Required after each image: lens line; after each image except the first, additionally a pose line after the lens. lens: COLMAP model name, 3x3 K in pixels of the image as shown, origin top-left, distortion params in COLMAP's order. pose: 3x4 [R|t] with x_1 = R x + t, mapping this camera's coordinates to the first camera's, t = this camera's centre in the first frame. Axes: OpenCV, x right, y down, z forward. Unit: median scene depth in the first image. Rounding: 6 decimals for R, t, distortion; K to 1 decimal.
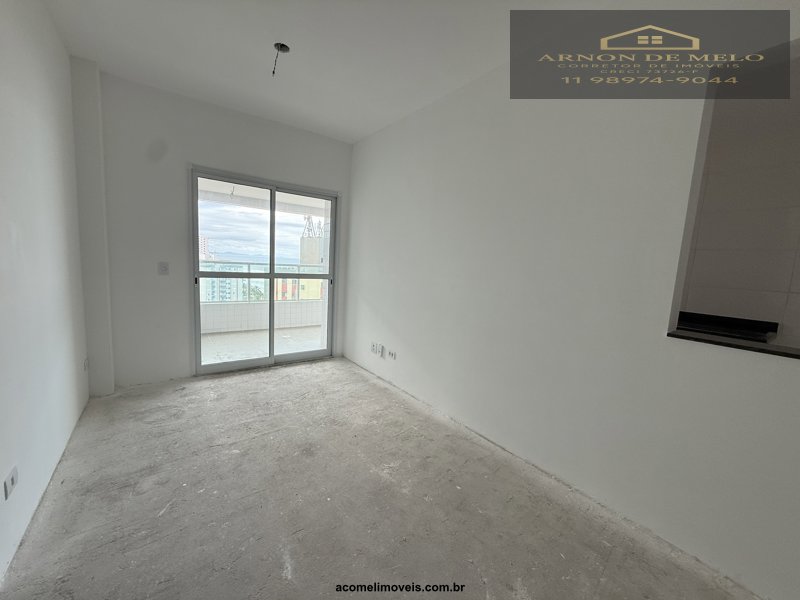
lens RADIAL K [[318.3, 0, 398.7], [0, 318.3, 300.2], [0, 0, 1]] dist [0.000141, 0.000062]
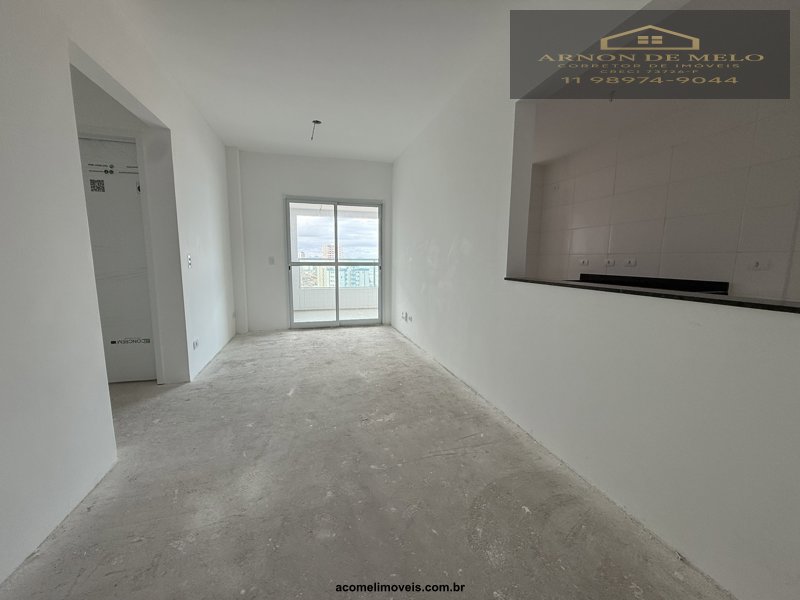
lens RADIAL K [[318.3, 0, 398.7], [0, 318.3, 300.2], [0, 0, 1]] dist [0.000141, 0.000062]
pose [[0.933687, -0.001359, -0.358089, 0.467696], [0.001768, 0.999998, 0.000814, 0.106323], [0.358087, -0.001393, 0.933687, -0.302568]]
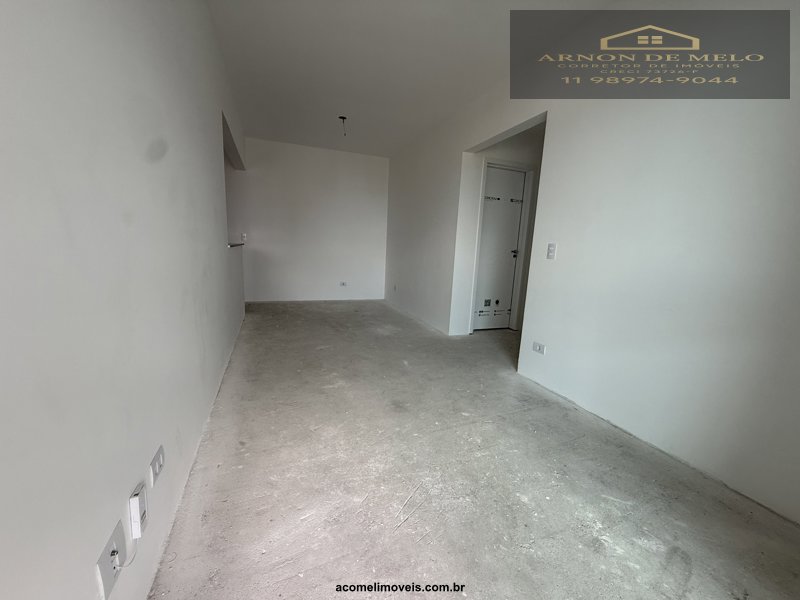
lens RADIAL K [[318.3, 0, 398.7], [0, 318.3, 300.2], [0, 0, 1]] dist [0.000141, 0.000062]
pose [[-0.958313, -0.142966, 0.247382, -0.356759], [-0.067543, 0.954627, 0.290044, -0.112647], [-0.277624, 0.261244, -0.924487, 1.347031]]
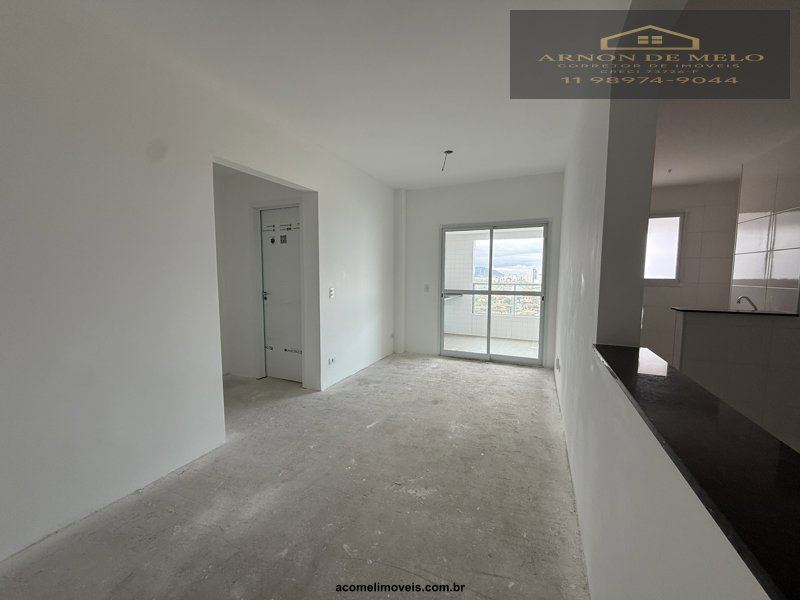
lens RADIAL K [[318.3, 0, 398.7], [0, 318.3, 300.2], [0, 0, 1]] dist [0.000141, 0.000062]
pose [[0.491853, 0.016389, -0.870524, 0.700261], [-0.078500, 0.996586, -0.025591, 0.023110], [0.867132, 0.080923, 0.491460, 0.024955]]
